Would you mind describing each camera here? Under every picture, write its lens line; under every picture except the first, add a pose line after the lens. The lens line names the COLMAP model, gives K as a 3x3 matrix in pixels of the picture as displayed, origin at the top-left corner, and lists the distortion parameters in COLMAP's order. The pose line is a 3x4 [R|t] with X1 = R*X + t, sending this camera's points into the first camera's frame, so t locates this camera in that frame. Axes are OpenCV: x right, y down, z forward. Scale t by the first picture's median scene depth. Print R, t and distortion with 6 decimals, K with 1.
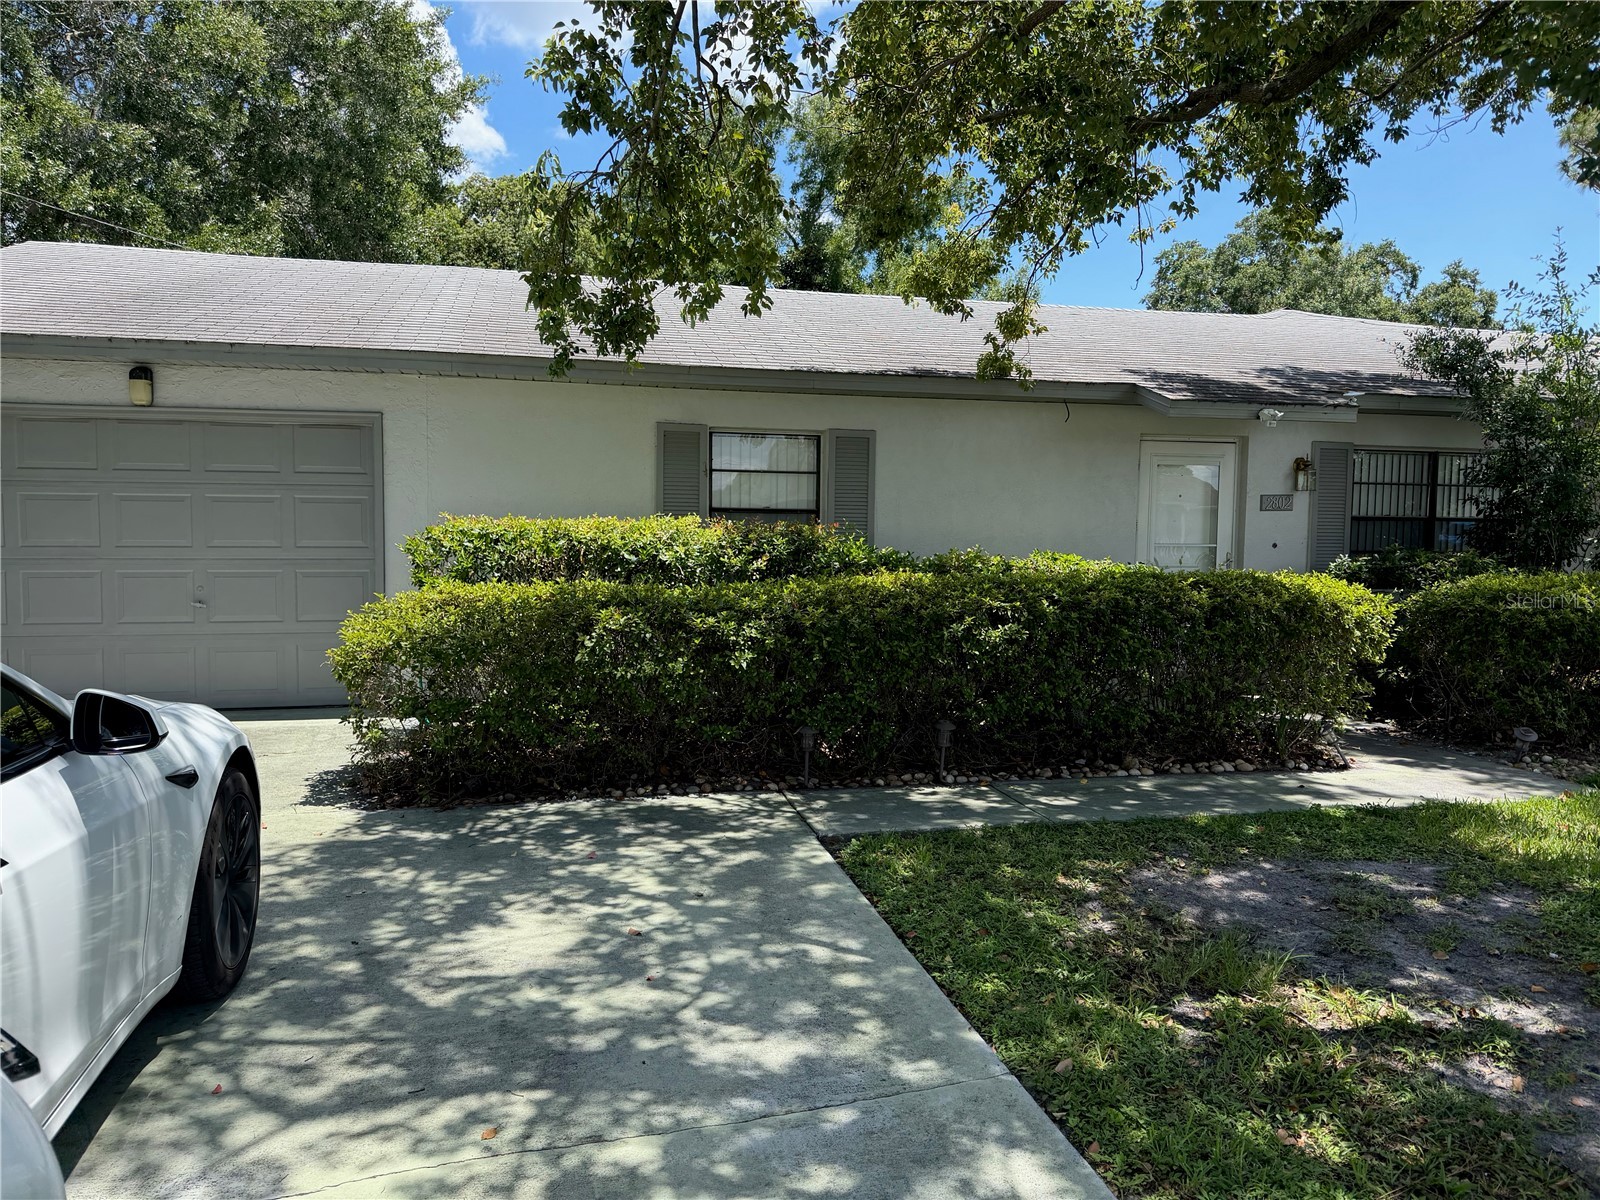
lens RADIAL K [[1124.0, 0, 803.1], [0, 1124.0, 601.6], [0, 0, 1]] dist [0.028940, -0.038797]
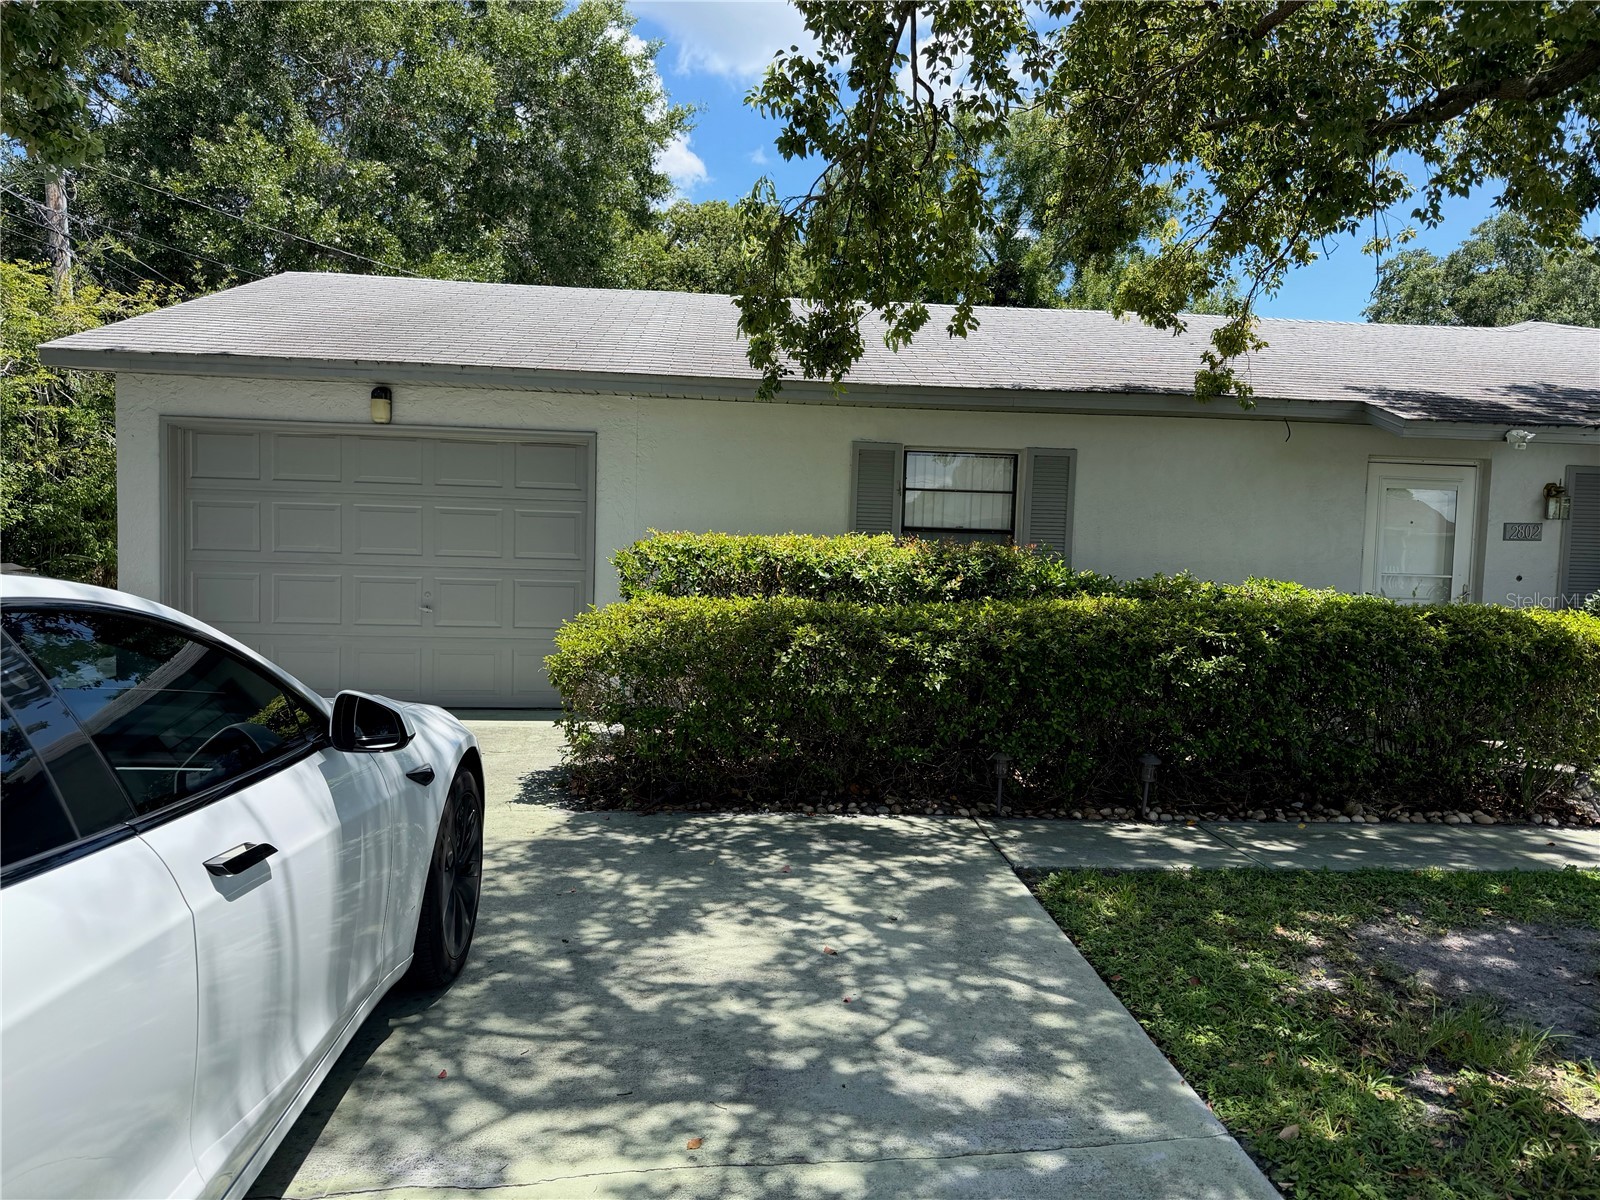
lens RADIAL K [[1123.7, 0, 808.1], [0, 1123.7, 607.8], [0, 0, 1]] dist [0.030771, -0.038514]
pose [[0.987488, 0.028344, -0.155128, -0.014994], [-0.029840, 0.999528, -0.007320, -0.002617], [0.154847, 0.011857, 0.987867, 0.003393]]
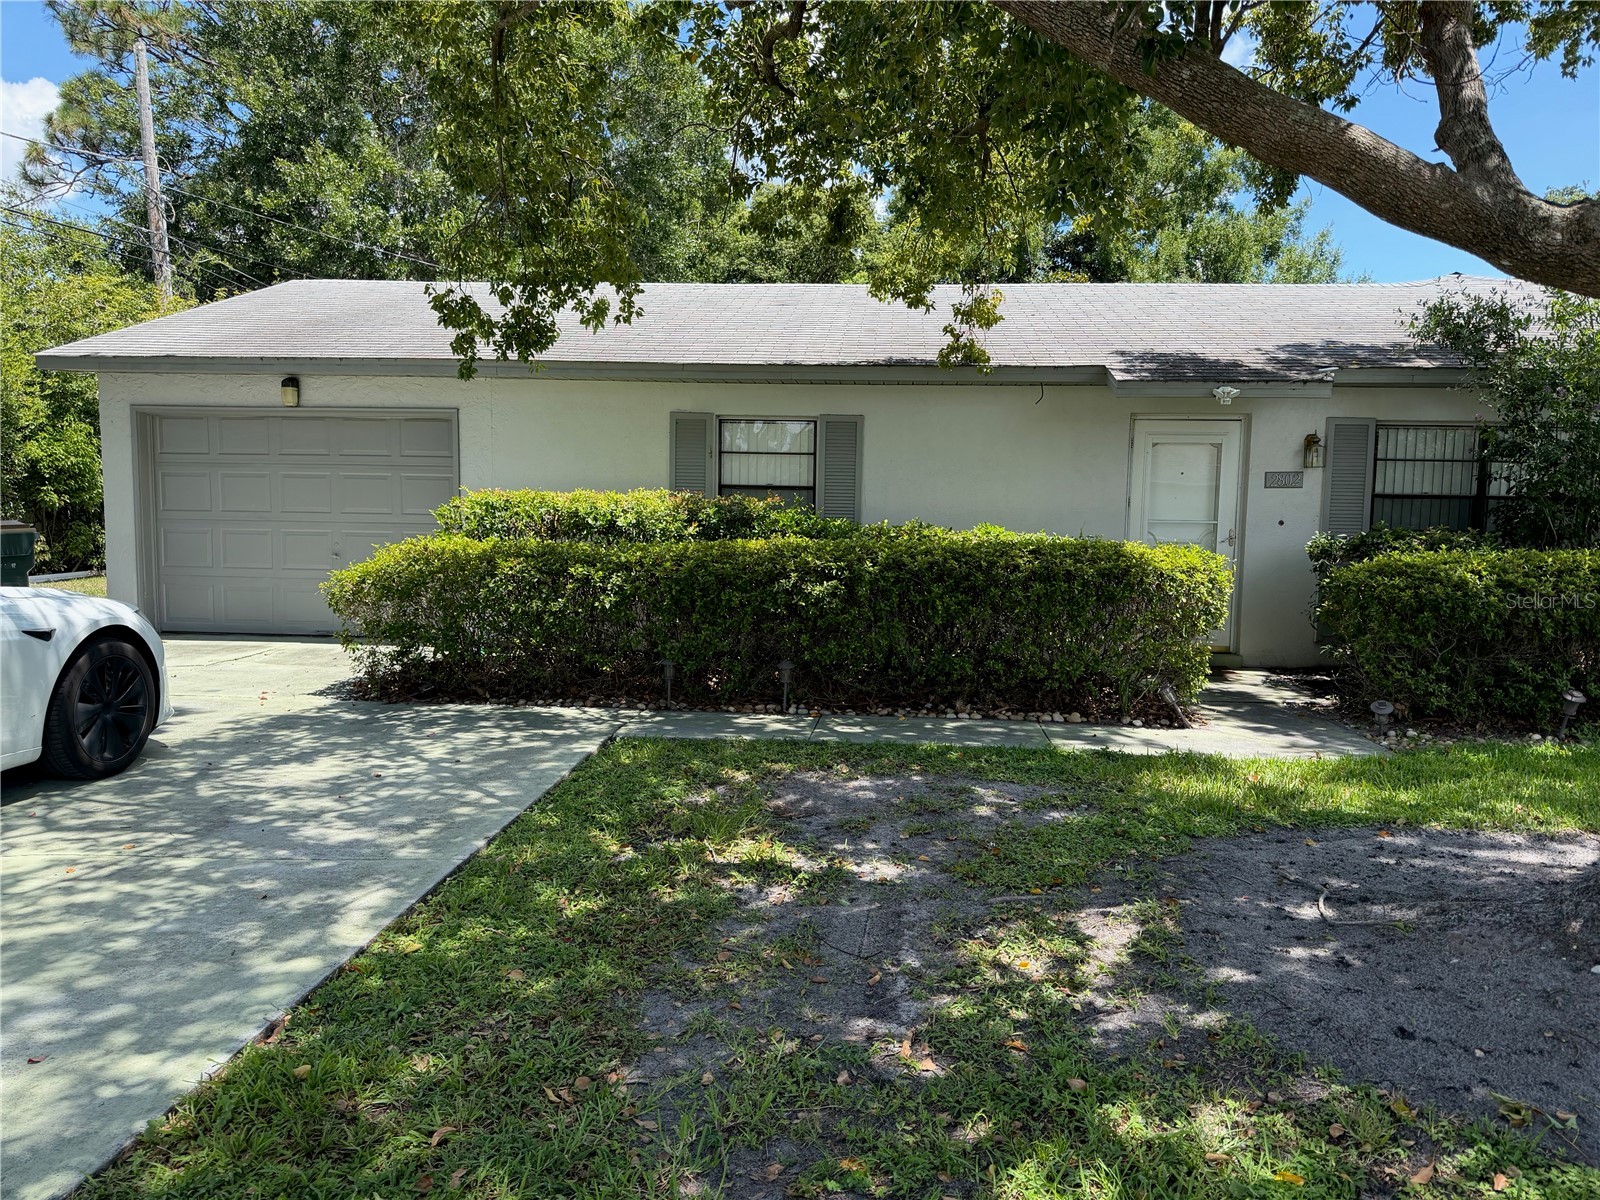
lens RADIAL K [[1125.3, 0, 800.6], [0, 1125.3, 610.0], [0, 0, 1]] dist [0.036630, -0.043824]
pose [[0.951370, 0.034427, -0.306122, 0.521264], [-0.028729, 0.999320, 0.023102, 0.025043], [0.306709, -0.013184, 0.951712, -0.125809]]
